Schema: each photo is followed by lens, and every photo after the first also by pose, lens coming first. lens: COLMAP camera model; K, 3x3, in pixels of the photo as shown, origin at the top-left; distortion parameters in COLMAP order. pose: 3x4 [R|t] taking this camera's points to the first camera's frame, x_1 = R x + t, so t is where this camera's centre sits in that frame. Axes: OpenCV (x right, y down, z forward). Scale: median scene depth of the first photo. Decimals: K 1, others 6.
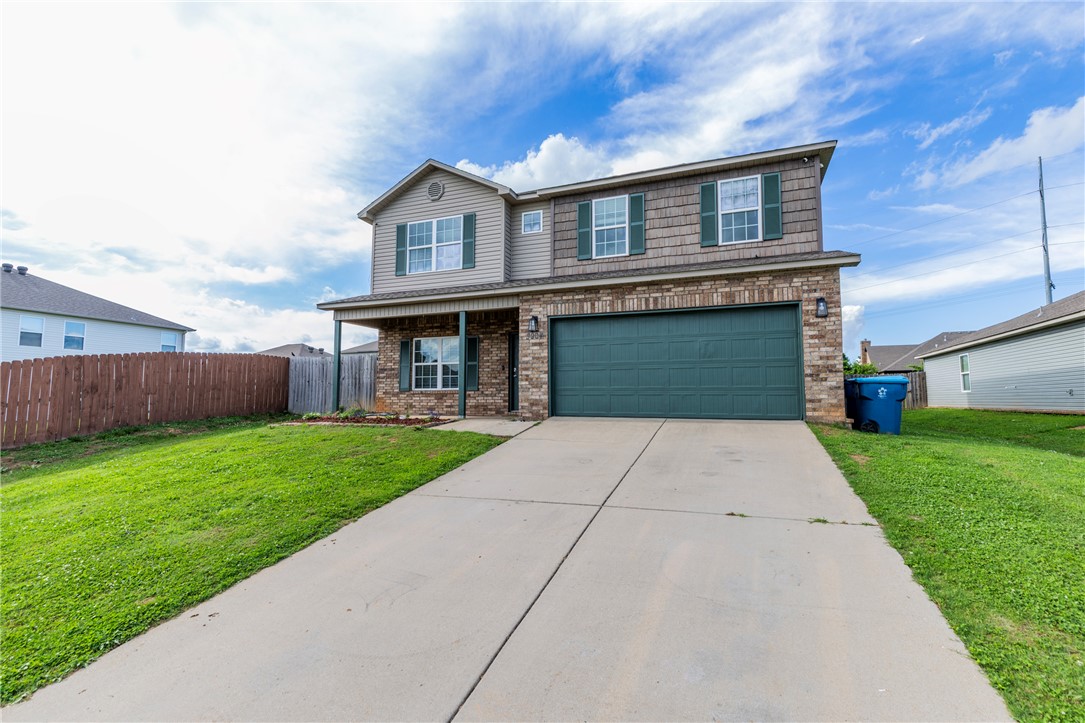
lens RADIAL K [[499.5, 0, 560.1], [0, 499.5, 357.4], [0, 0, 1]] dist [0.007845, -0.003102]
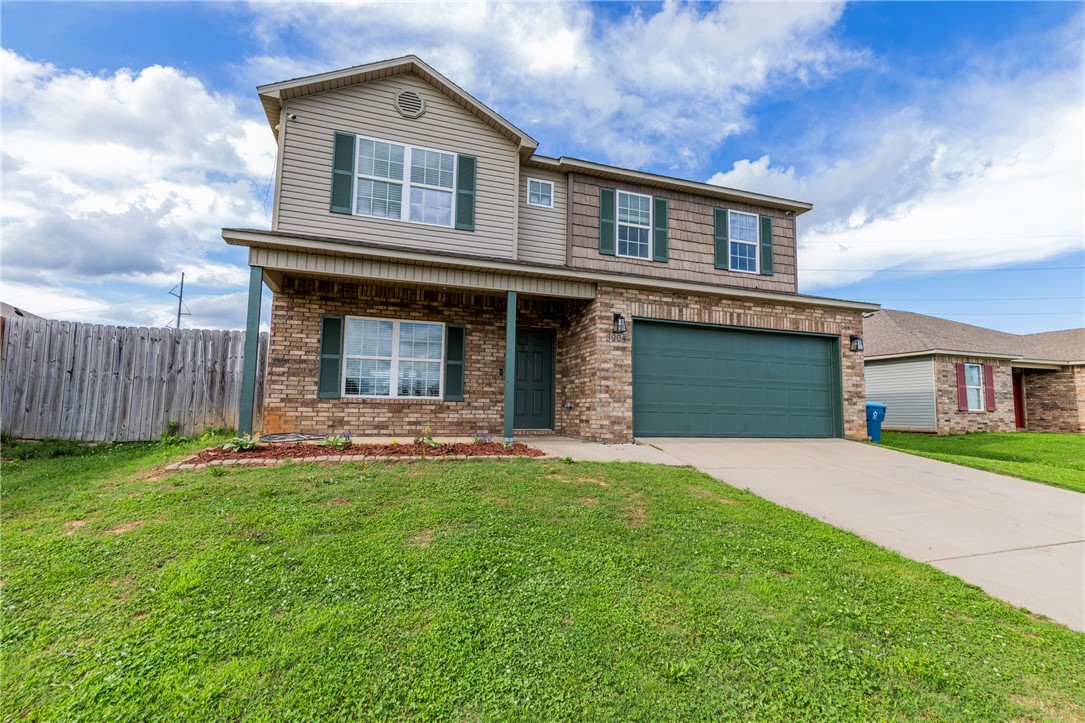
lens RADIAL K [[499.5, 0, 568.8], [0, 499.5, 364.0], [0, 0, 1]] dist [0.007845, -0.003102]
pose [[0.765633, 0.074590, 0.638938, -0.575410], [-0.071787, 0.996958, -0.030364, 0.026805], [-0.639259, -0.022620, 0.768659, 0.391666]]
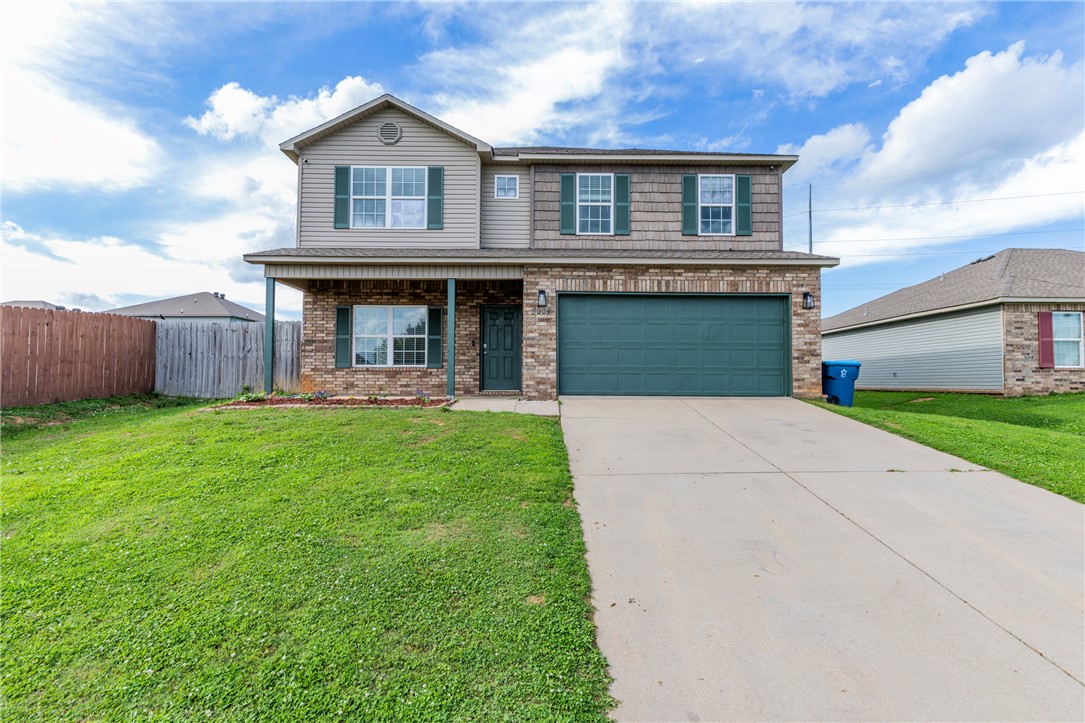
lens RADIAL K [[522.7, 0, 570.1], [0, 522.7, 360.3], [0, 0, 1]] dist [-0.002697, 0.002945]
pose [[0.926291, 0.017579, 0.376398, -0.342760], [-0.034862, 0.998625, 0.039154, 0.008877], [-0.375192, -0.049390, 0.925630, 0.051411]]
